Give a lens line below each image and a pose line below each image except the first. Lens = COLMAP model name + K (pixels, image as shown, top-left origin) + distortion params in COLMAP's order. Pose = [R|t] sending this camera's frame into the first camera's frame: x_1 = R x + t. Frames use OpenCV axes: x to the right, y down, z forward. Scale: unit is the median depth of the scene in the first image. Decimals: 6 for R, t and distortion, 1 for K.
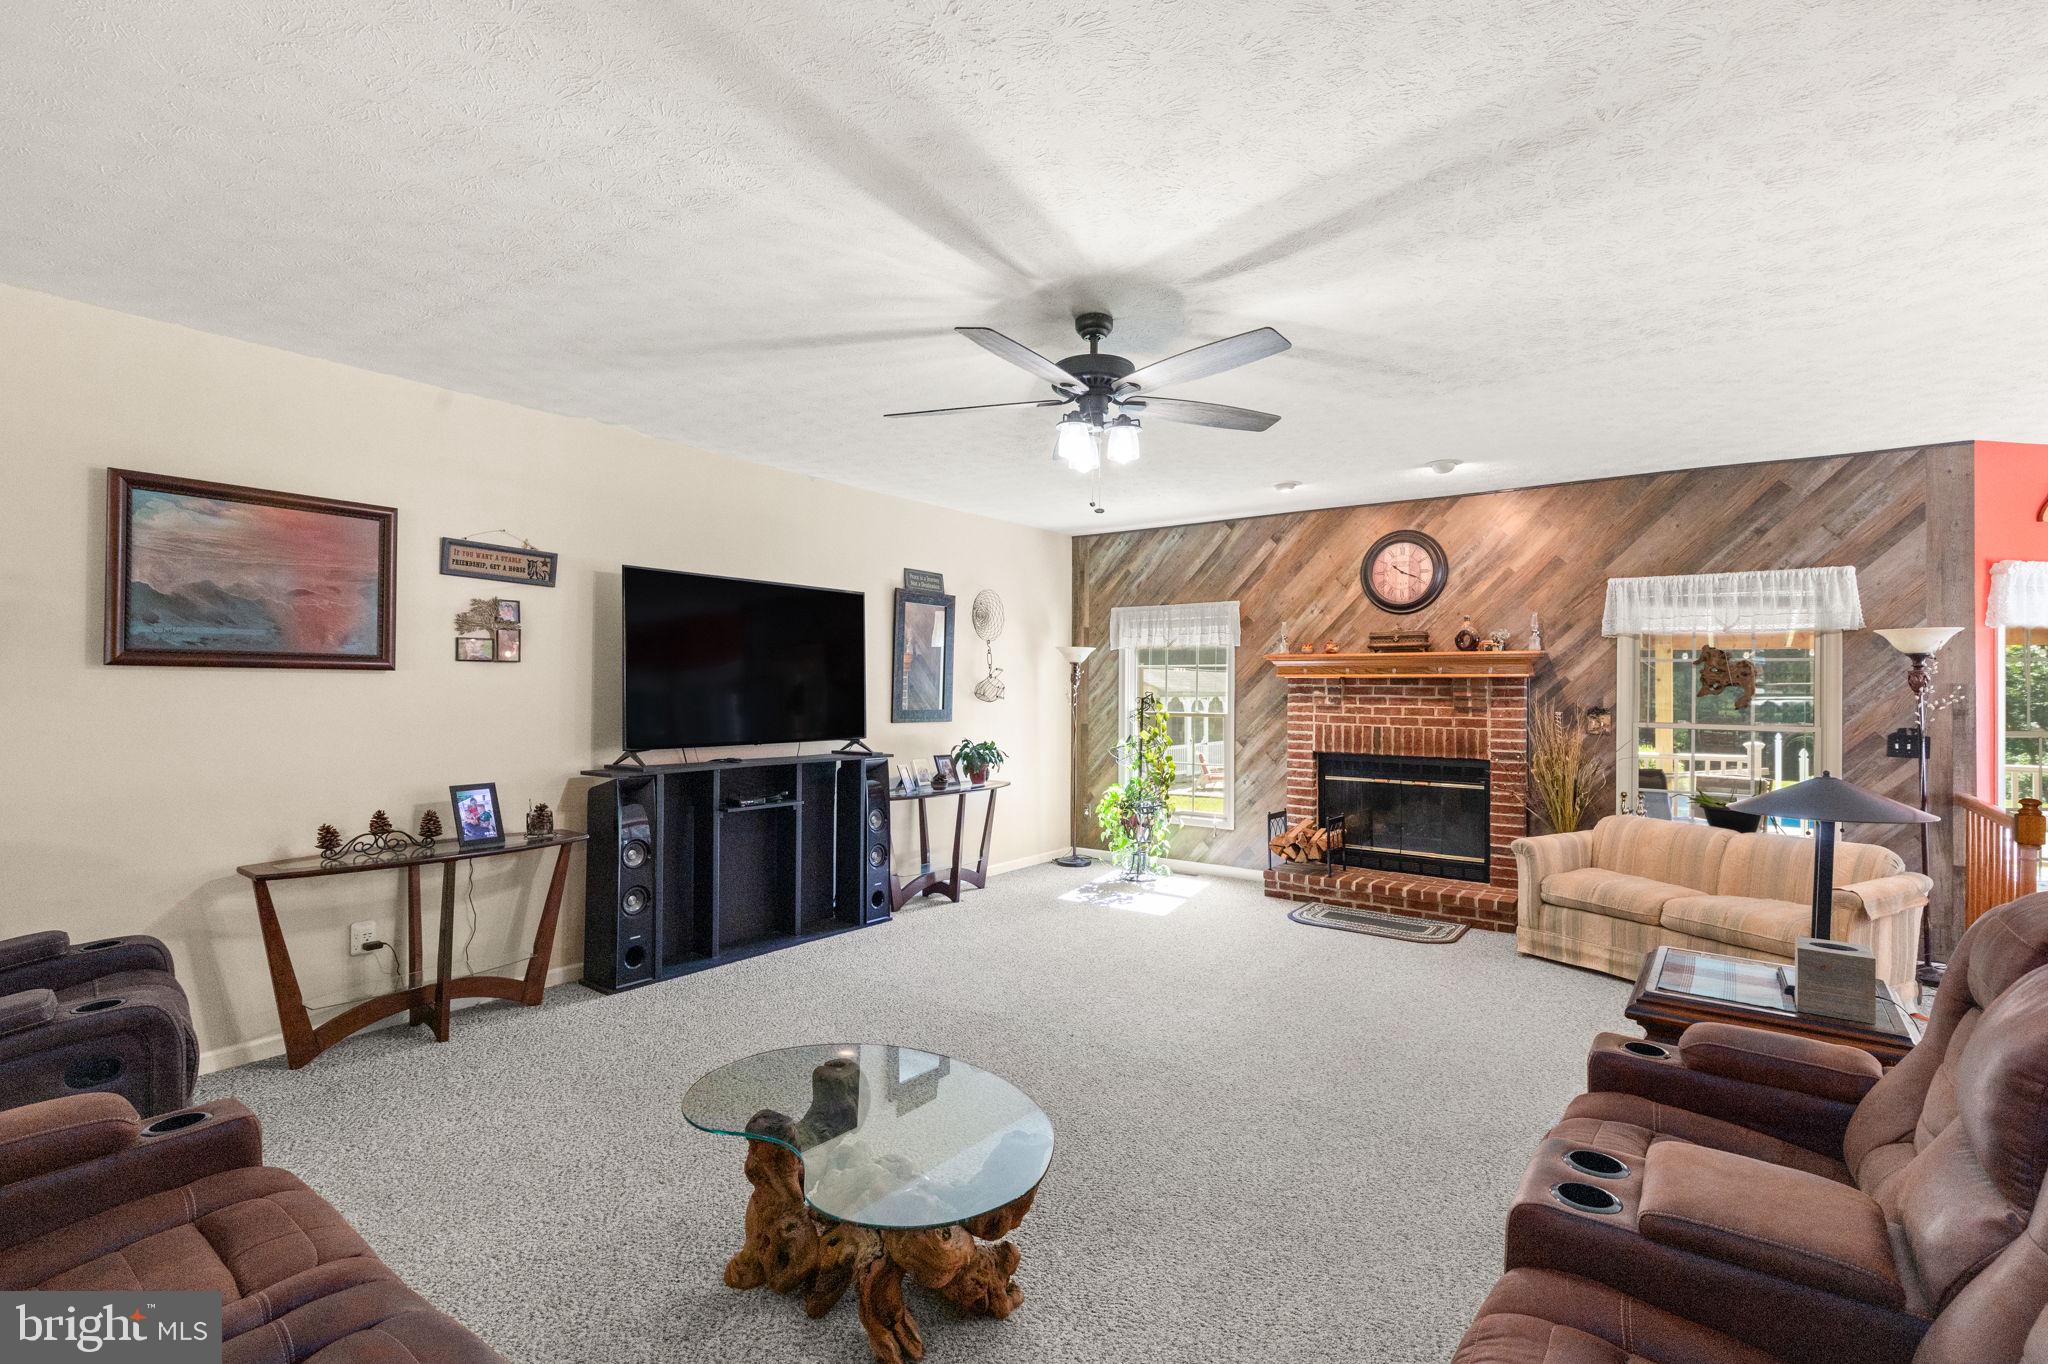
lens RADIAL K [[937.2, 0, 1029.0], [0, 937.2, 680.2], [0, 0, 1]] dist [0.006747, 0.000179]
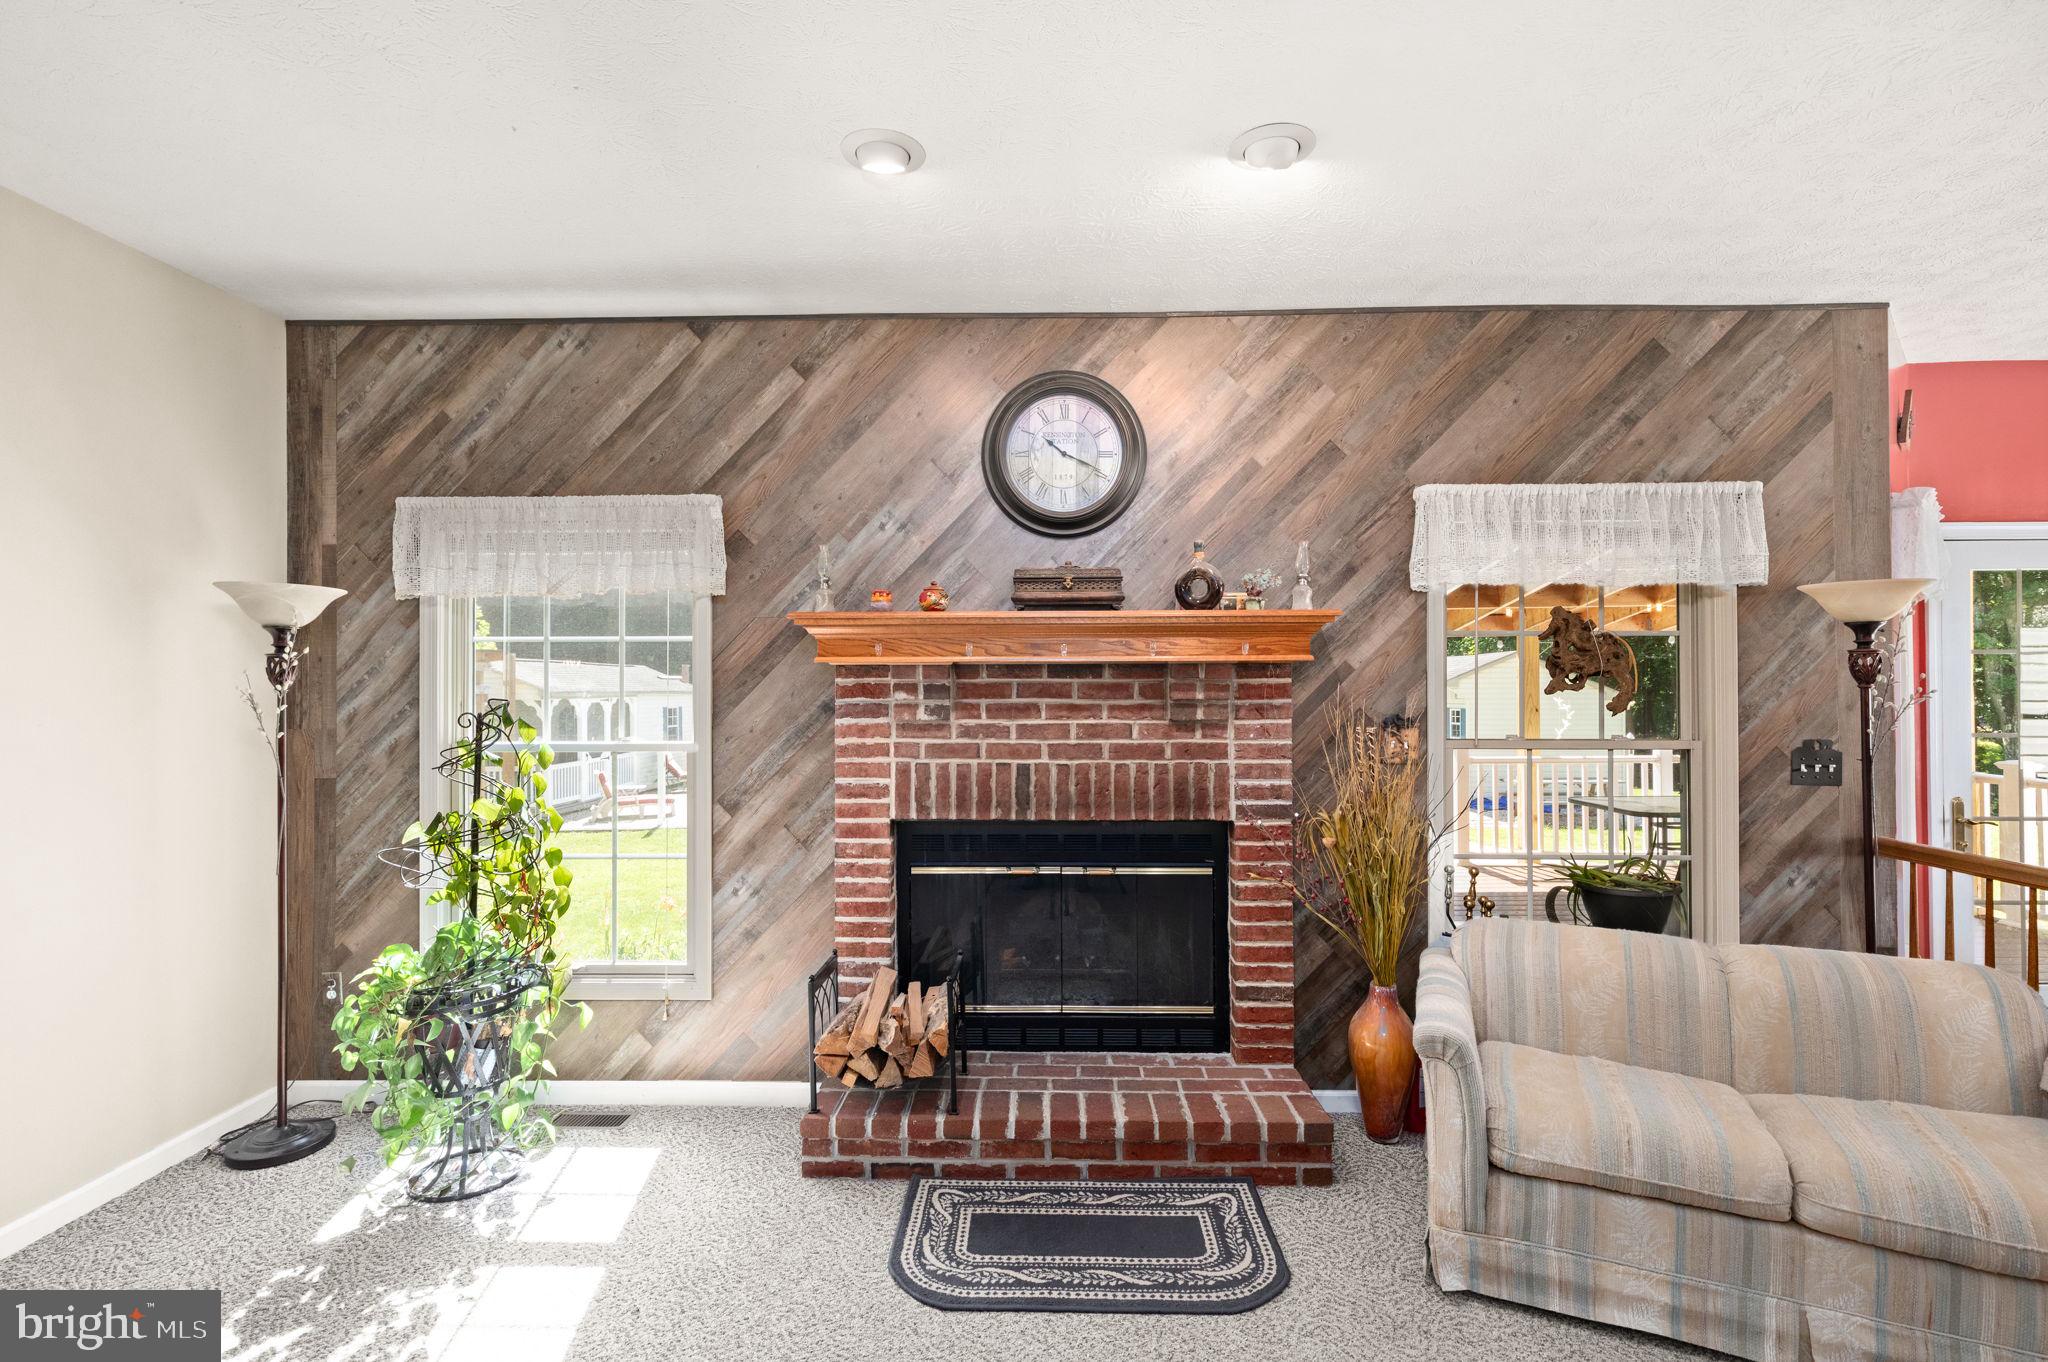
lens RADIAL K [[937.2, 0, 1029.0], [0, 937.2, 679.2], [0, 0, 1]] dist [0.006747, 0.000179]
pose [[0.817863, -0.005530, 0.575386, 0.098652], [0.004632, 0.999985, 0.003027, 0.004271], [-0.575394, 0.000189, 0.817876, 0.638744]]
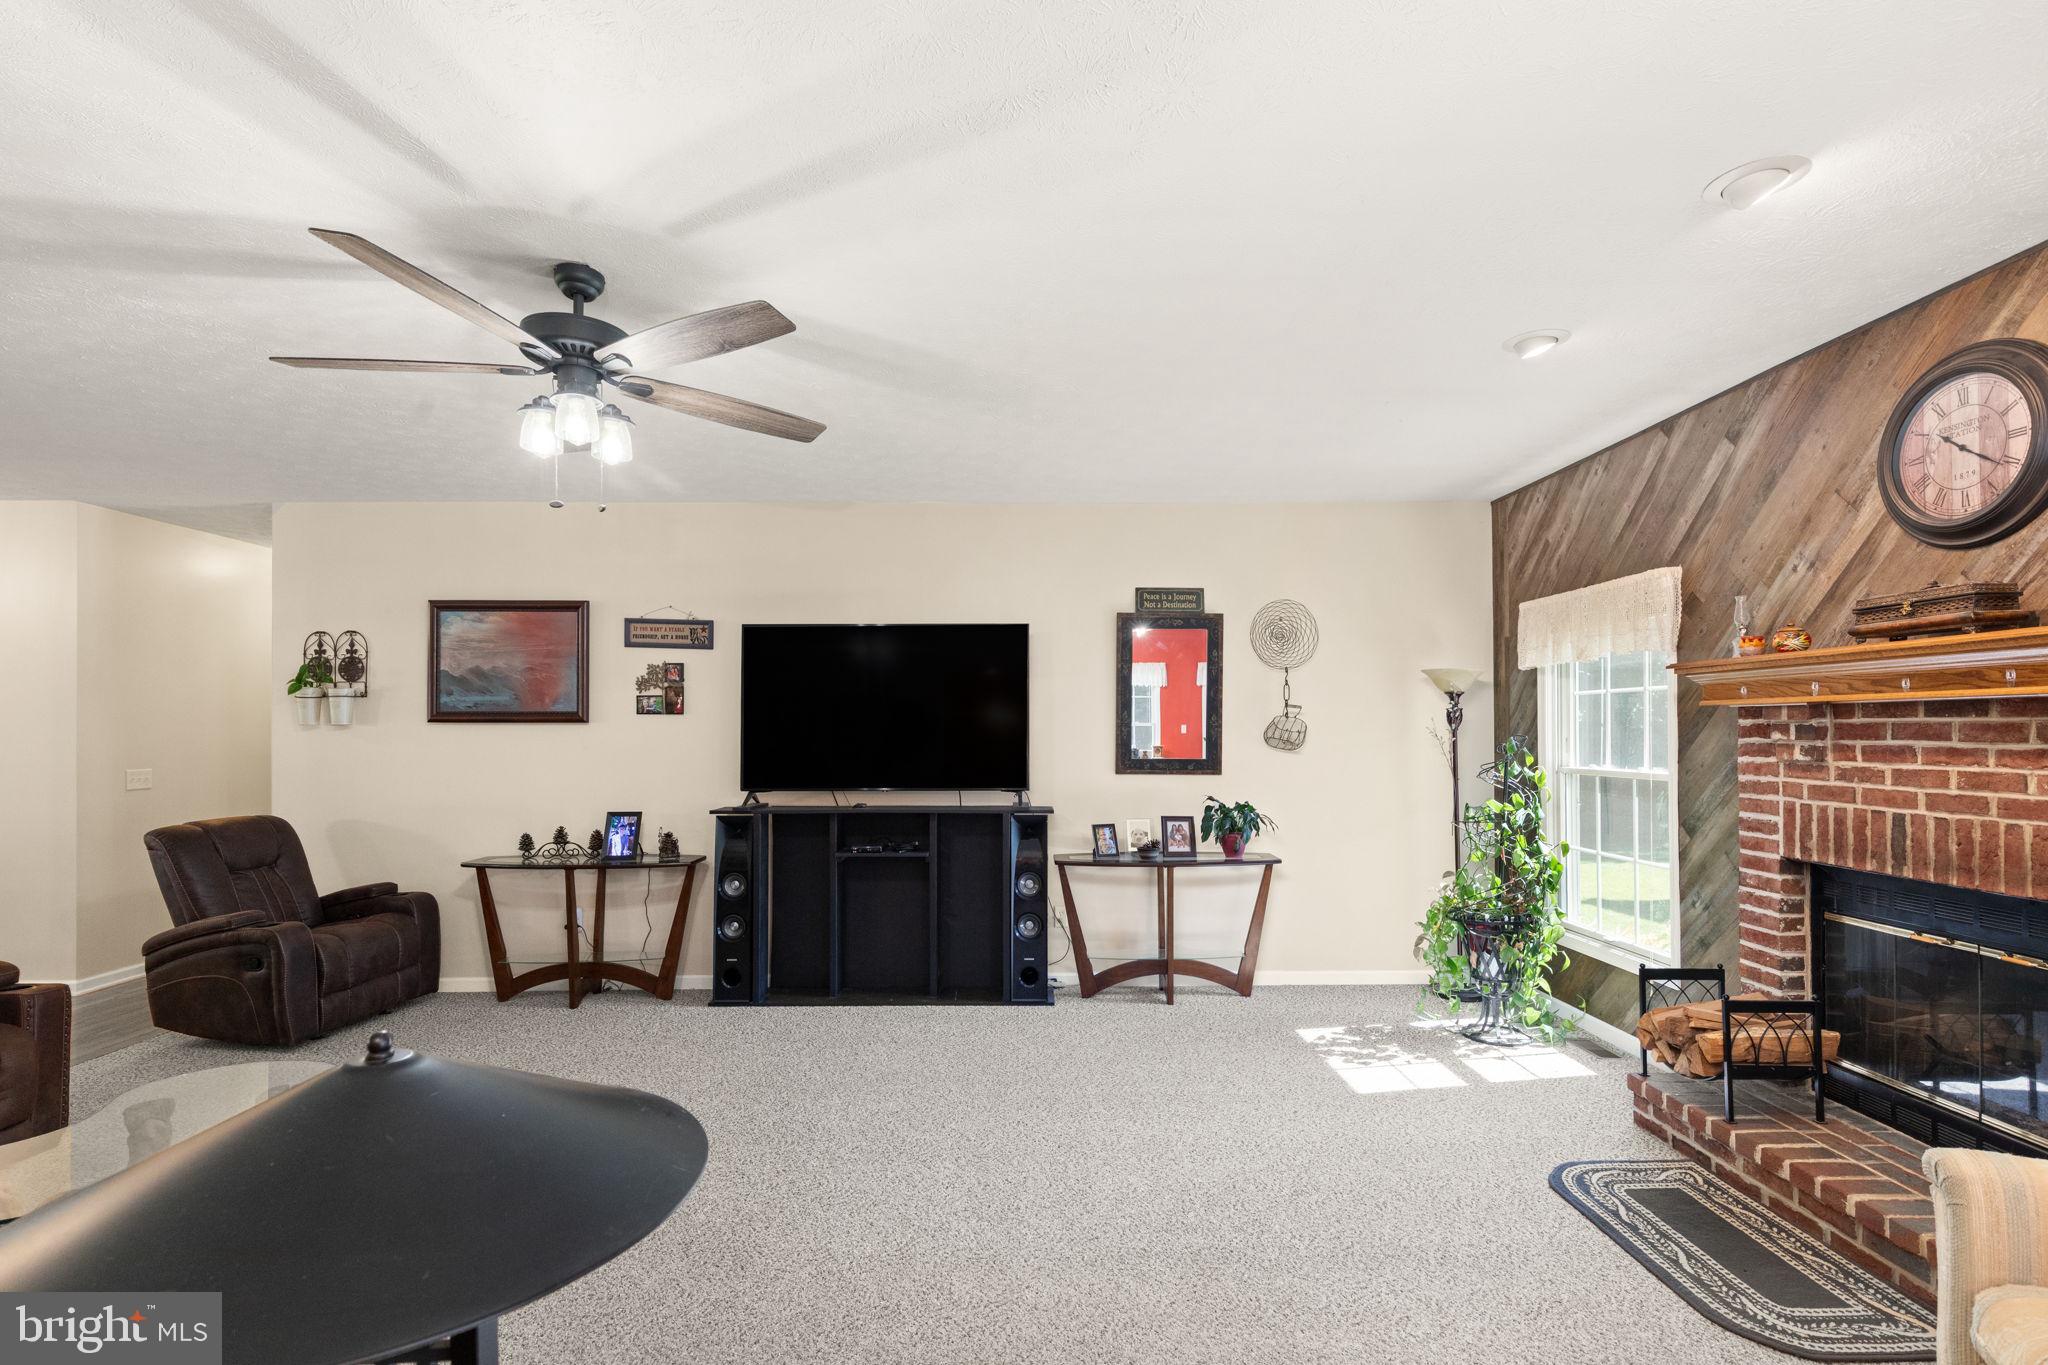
lens RADIAL K [[966.7, 0, 1029.5], [0, 966.7, 723.9], [0, 0, 1]] dist [0.009359, -0.000299]
pose [[0.610871, -0.013843, -0.791609, 0.517036], [0.013001, 0.999888, -0.007452, 0.006421], [0.791623, -0.005739, 0.610983, 0.429213]]
